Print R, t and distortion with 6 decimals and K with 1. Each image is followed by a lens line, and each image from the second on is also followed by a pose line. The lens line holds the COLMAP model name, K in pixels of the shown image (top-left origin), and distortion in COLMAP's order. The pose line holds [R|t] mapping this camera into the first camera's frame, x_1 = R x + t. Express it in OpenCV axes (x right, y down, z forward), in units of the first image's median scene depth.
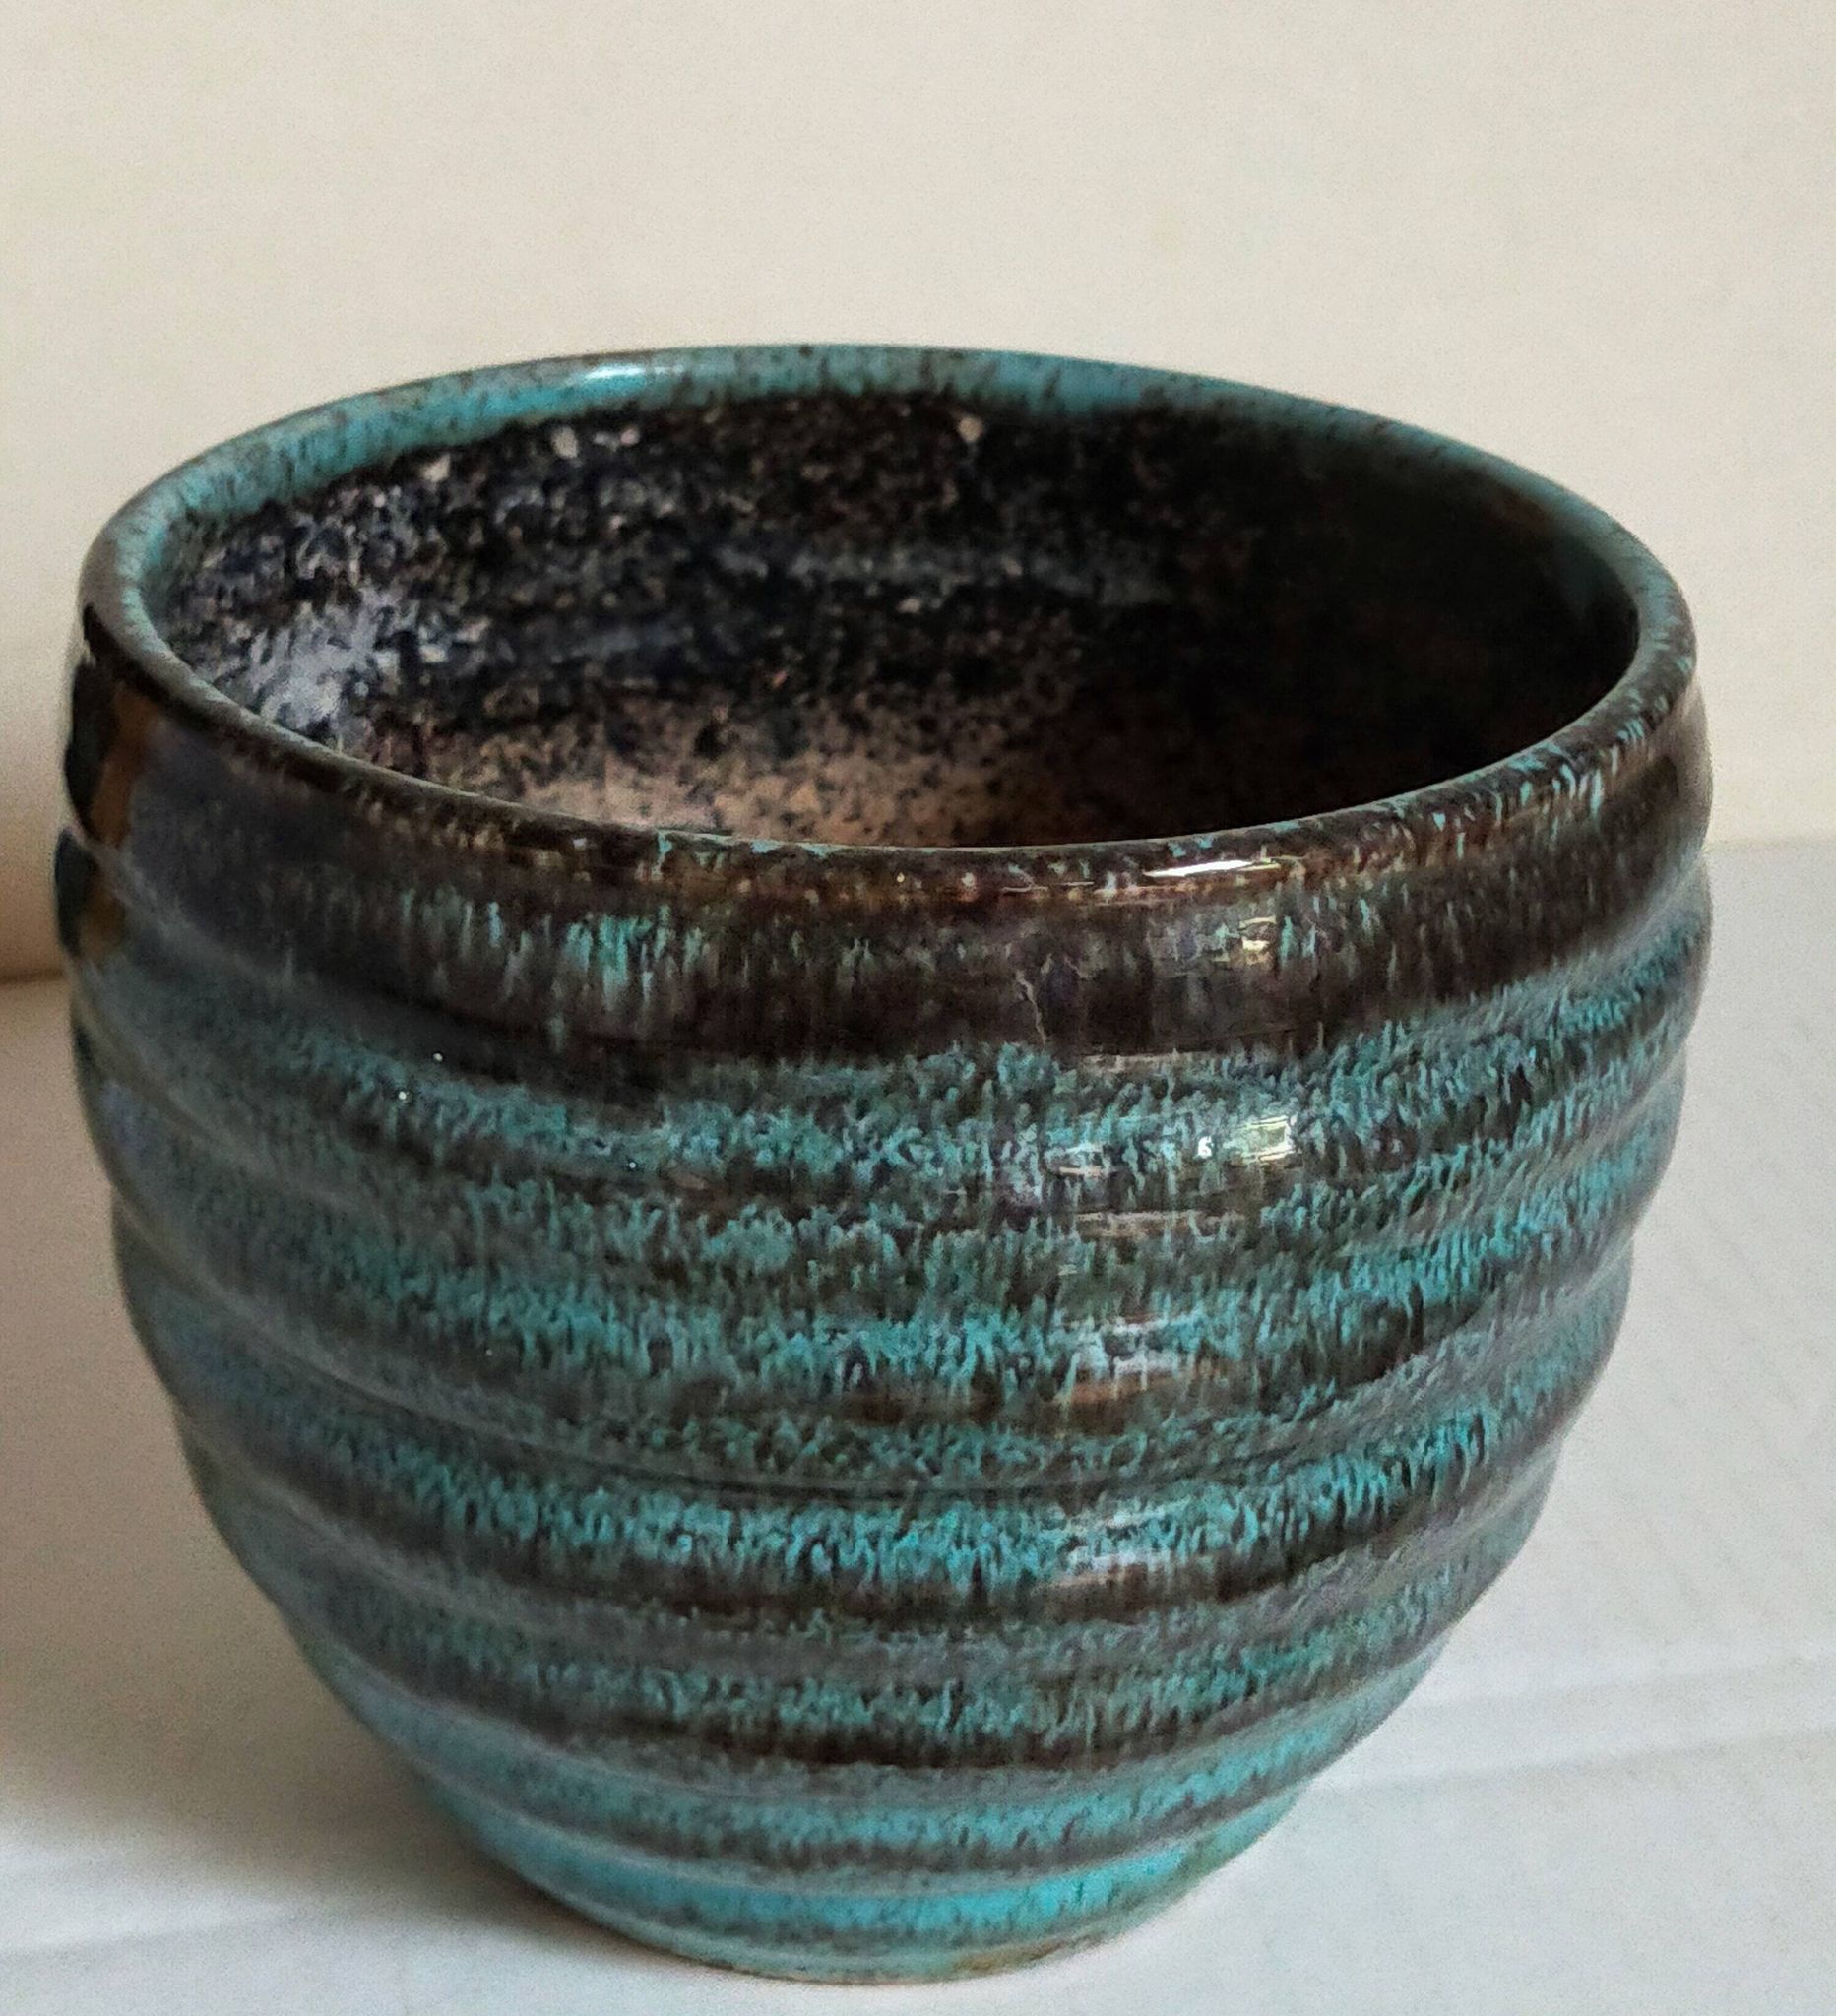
lens RADIAL K [[3882.8, 0, 995.4], [0, 3882.8, 804.6], [0, 0, 1]] dist [0.077510, 0.000000]
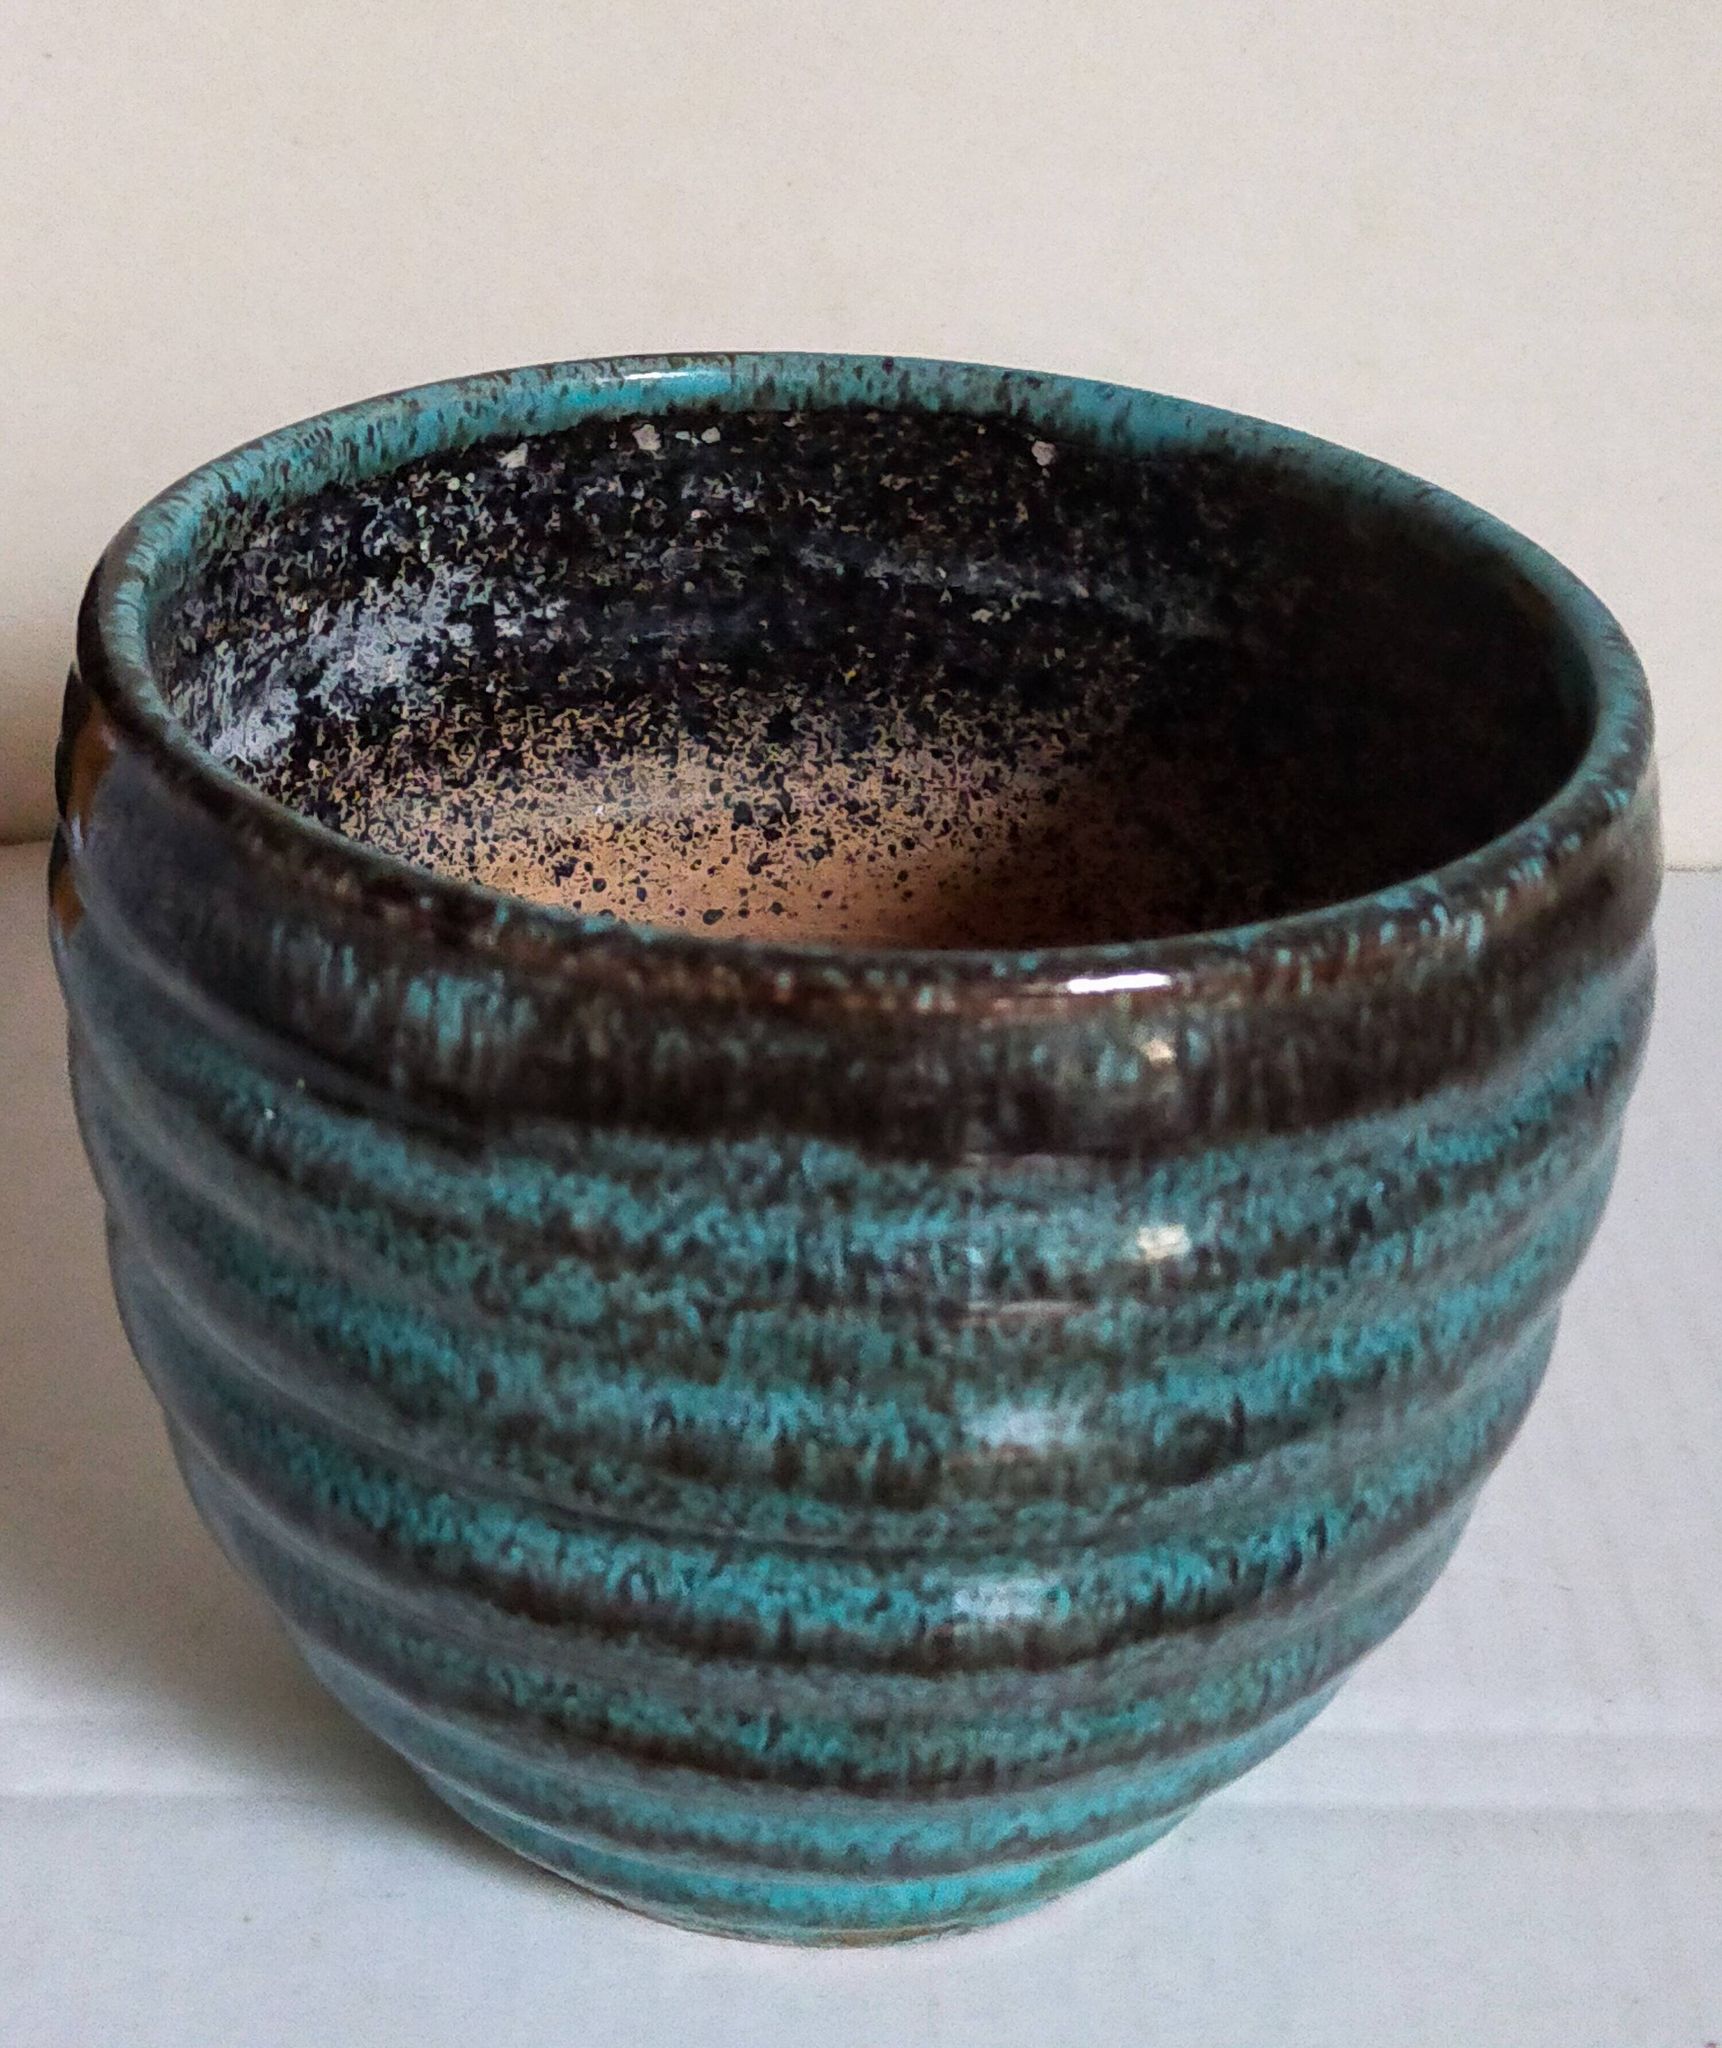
lens RADIAL K [[3597.3, 0, 901.7], [0, 3597.3, 924.8], [0, 0, 1]] dist [0.085341, 0.000000]
pose [[0.982409, 0.103133, -0.155678, 0.150182], [-0.088901, 0.991424, 0.095786, -0.078310], [0.164221, -0.080261, 0.983153, 0.068929]]
